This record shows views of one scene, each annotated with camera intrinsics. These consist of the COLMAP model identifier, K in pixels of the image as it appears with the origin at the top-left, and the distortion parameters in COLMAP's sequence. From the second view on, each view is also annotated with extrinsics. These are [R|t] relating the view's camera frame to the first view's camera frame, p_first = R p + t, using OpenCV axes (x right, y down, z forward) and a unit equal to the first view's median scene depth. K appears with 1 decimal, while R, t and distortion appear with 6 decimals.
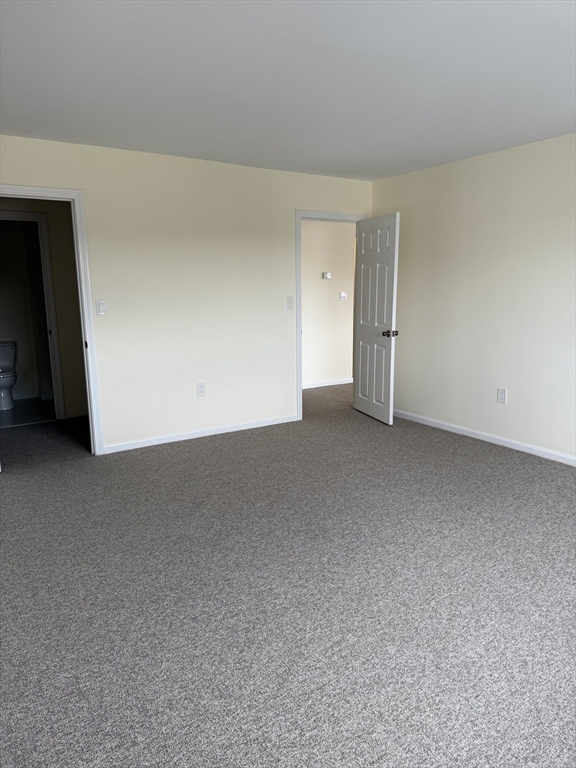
lens RADIAL K [[535.2, 0, 288.5], [0, 535.2, 384.4], [0, 0, 1]] dist [0.014571, -0.017937]
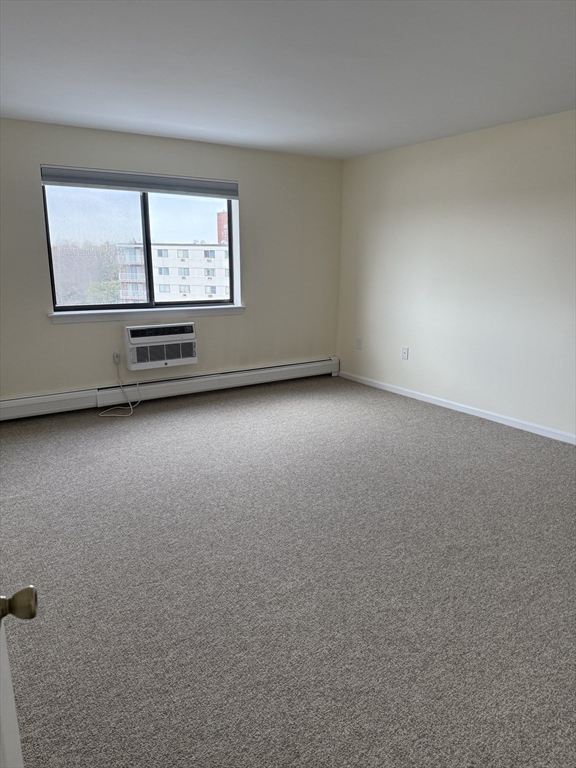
lens RADIAL K [[535.2, 0, 293.6], [0, 535.2, 380.8], [0, 0, 1]] dist [0.014571, -0.017937]
pose [[-0.999757, 0.013050, -0.017786, 0.182688], [0.004789, 0.915414, 0.402484, -0.379819], [0.021534, 0.402301, -0.915254, 1.974211]]
